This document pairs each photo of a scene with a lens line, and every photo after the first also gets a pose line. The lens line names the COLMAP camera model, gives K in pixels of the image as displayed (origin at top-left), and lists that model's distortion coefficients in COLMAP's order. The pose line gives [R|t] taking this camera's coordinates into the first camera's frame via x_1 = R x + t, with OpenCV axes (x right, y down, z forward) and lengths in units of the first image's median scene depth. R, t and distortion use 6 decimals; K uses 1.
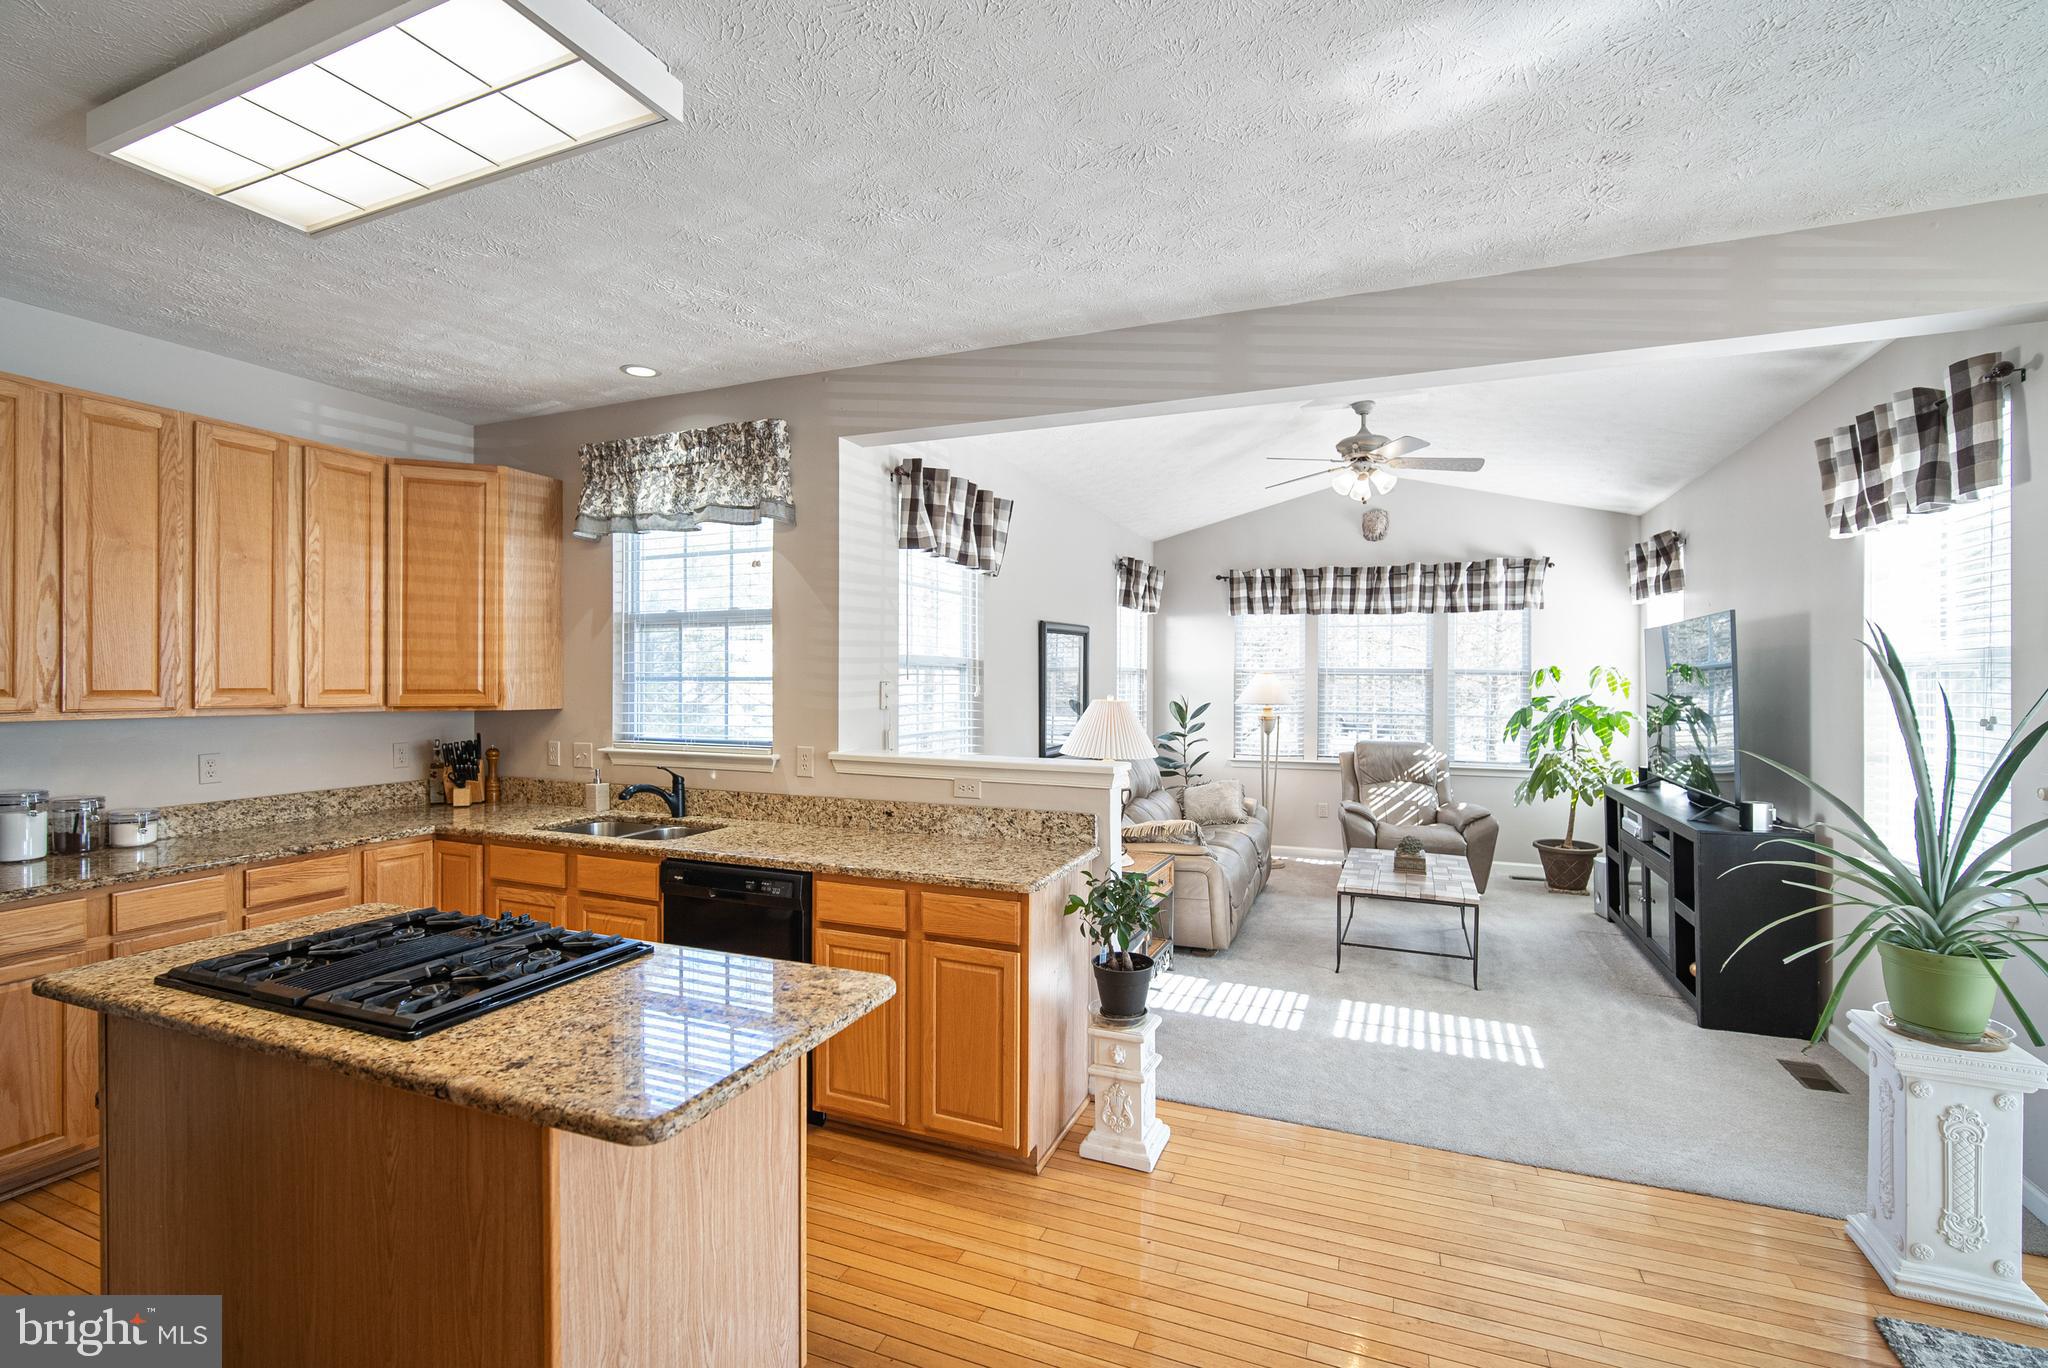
lens RADIAL K [[900.6, 0, 1029.3], [0, 900.6, 681.3], [0, 0, 1]] dist [-0.015312, 0.004911]
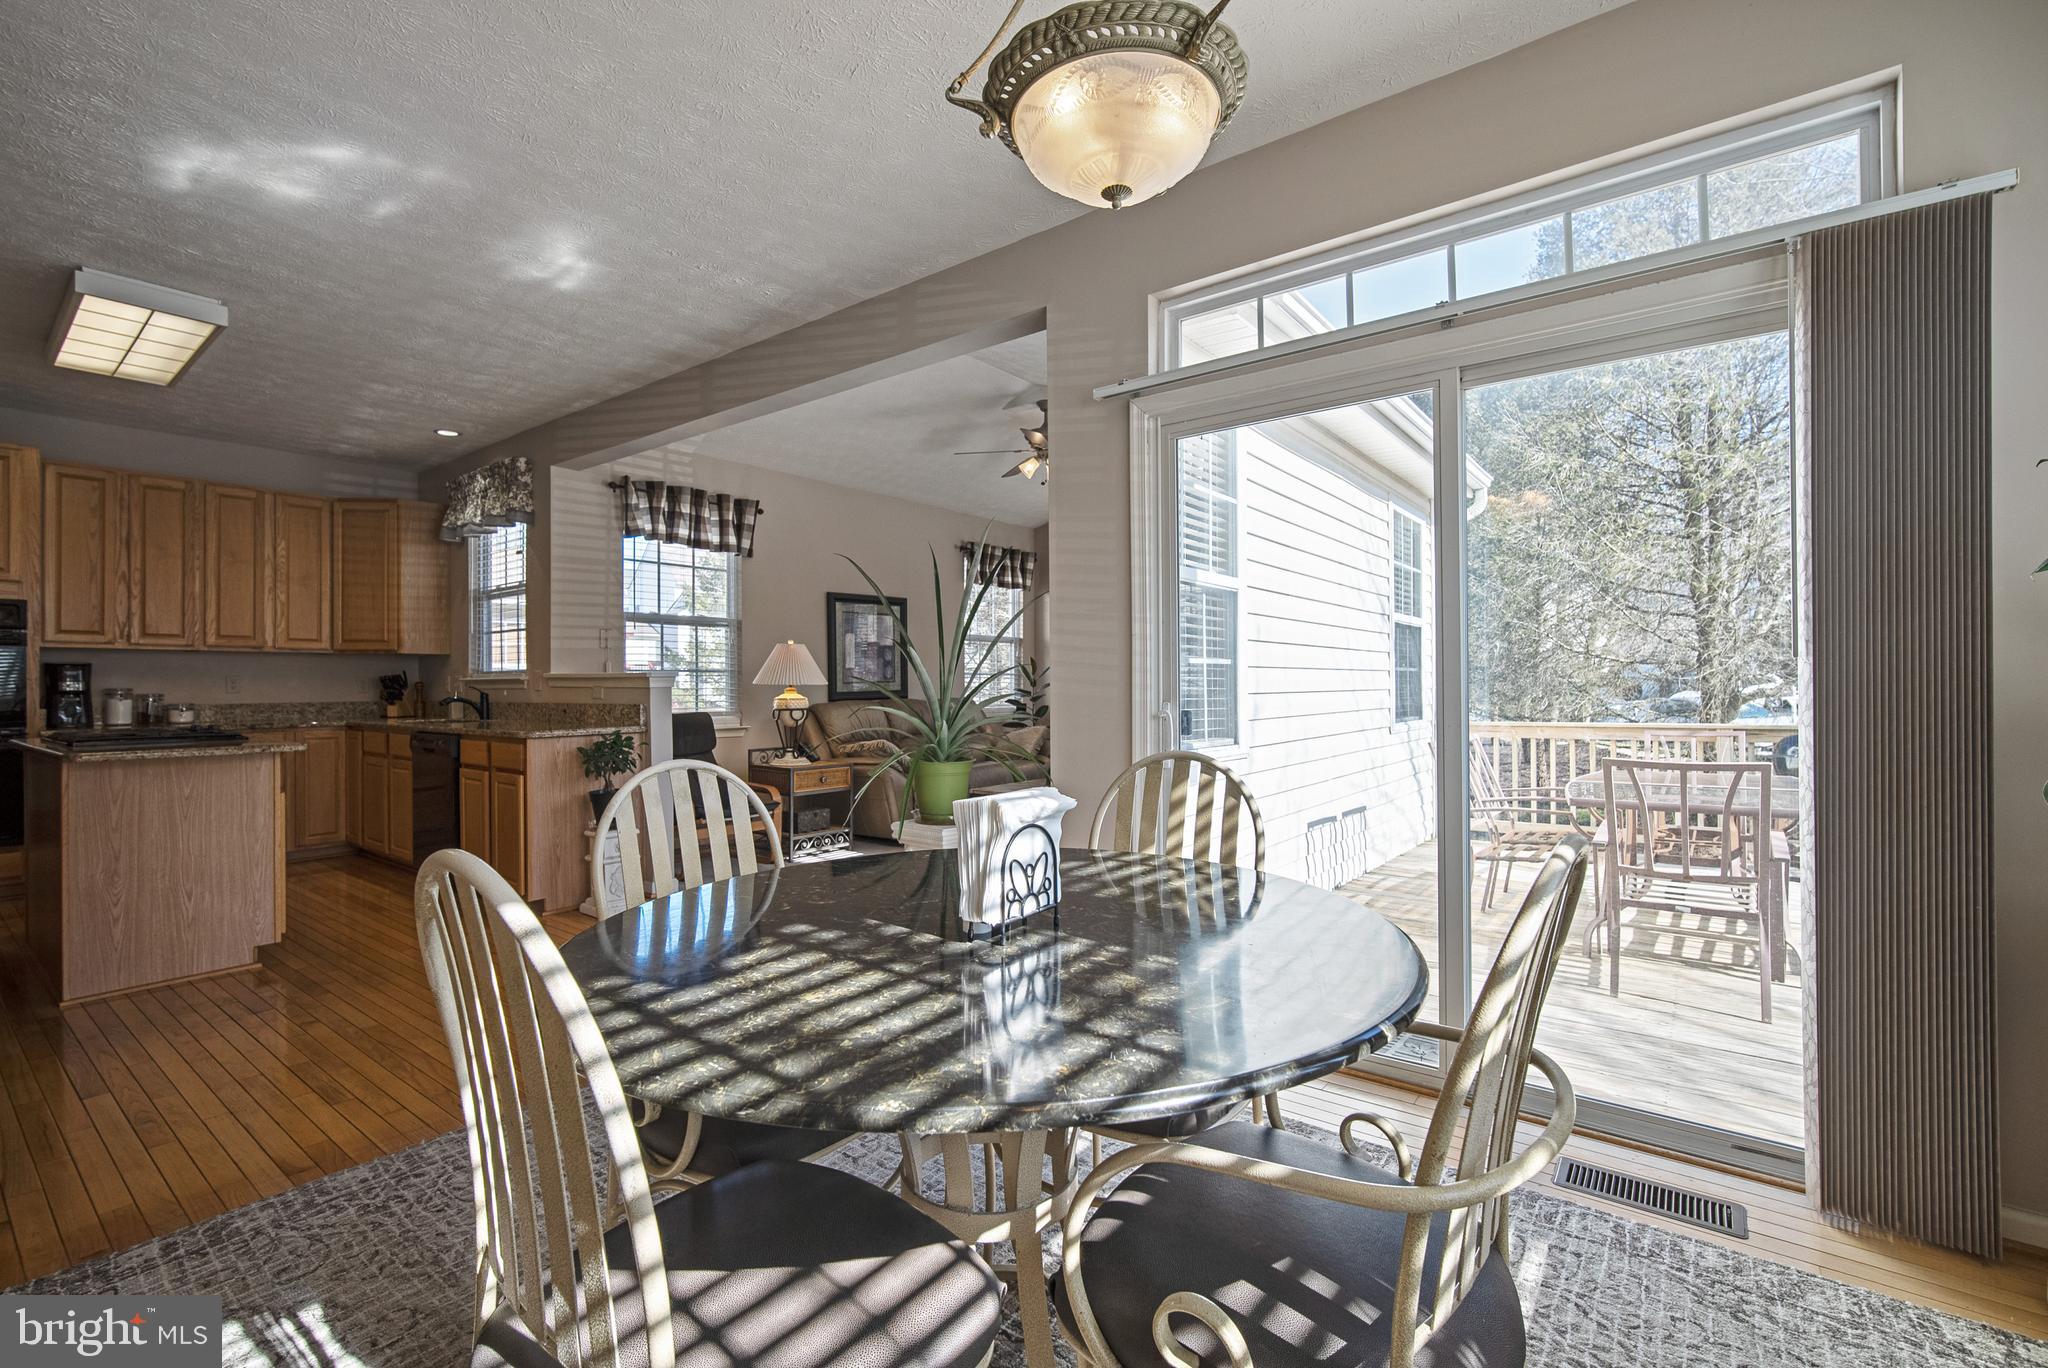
lens RADIAL K [[891.8, 0, 1028.6], [0, 891.8, 679.6], [0, 0, 1]] dist [-0.016542, 0.005466]
pose [[0.966589, -0.009611, -0.256152, 0.874269], [0.007777, 0.999936, -0.008170, 0.099302], [0.256214, 0.005905, 0.966602, -0.220969]]
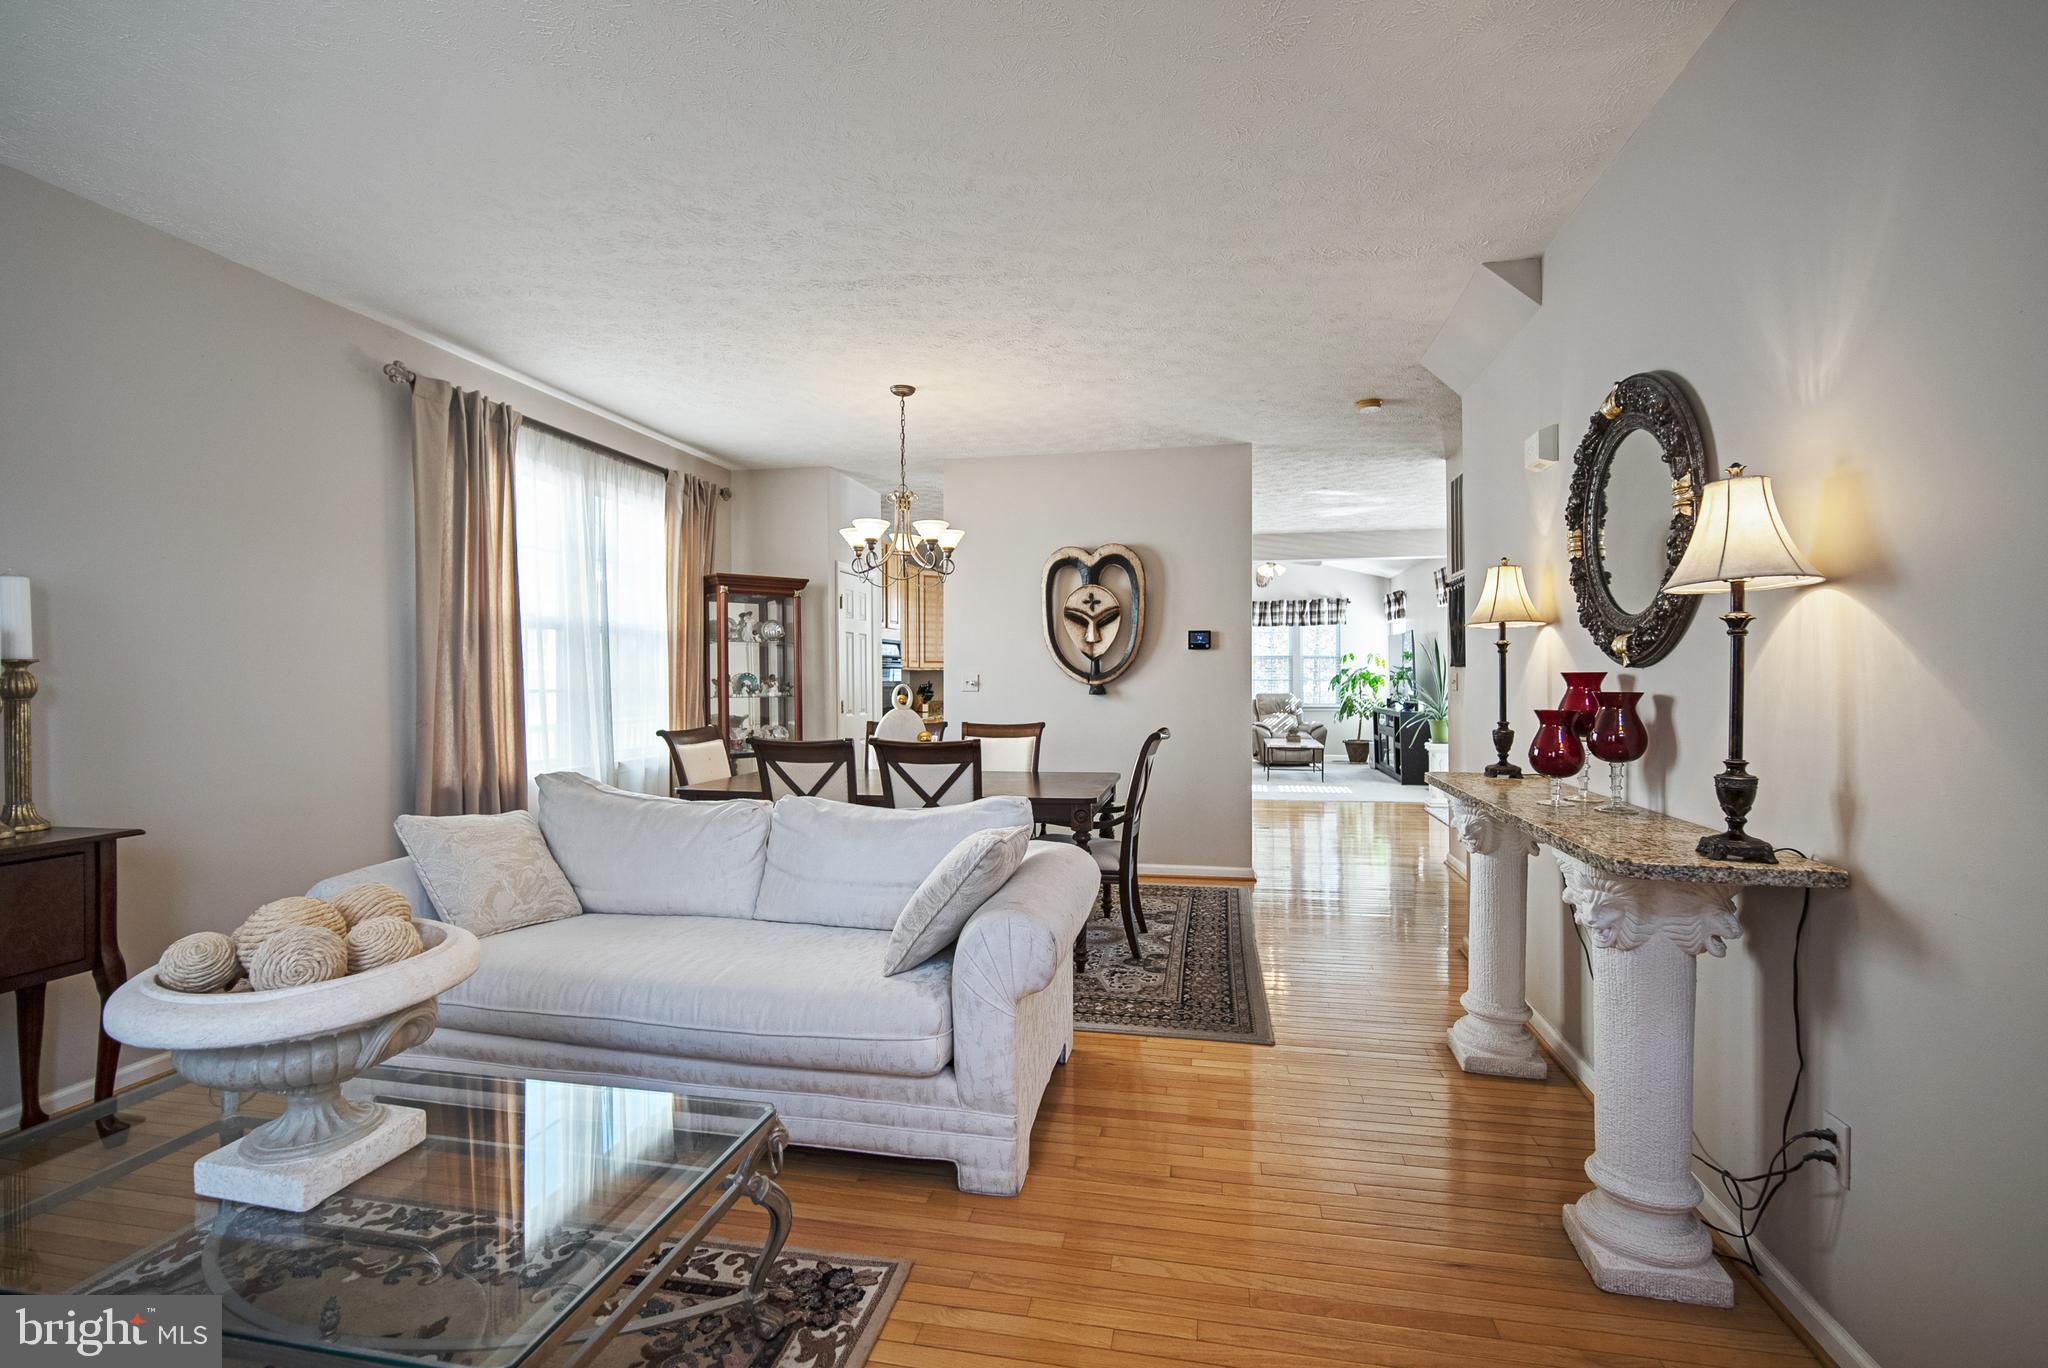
lens RADIAL K [[928.9, 0, 1029.1], [0, 928.9, 689.8], [0, 0, 1]] dist [-0.028546, 0.005077]
pose [[0.981336, -0.010055, 0.192037, -0.869066], [0.008306, 0.999916, 0.009911, 0.062871], [-0.192120, -0.008131, 0.981338, -1.494008]]
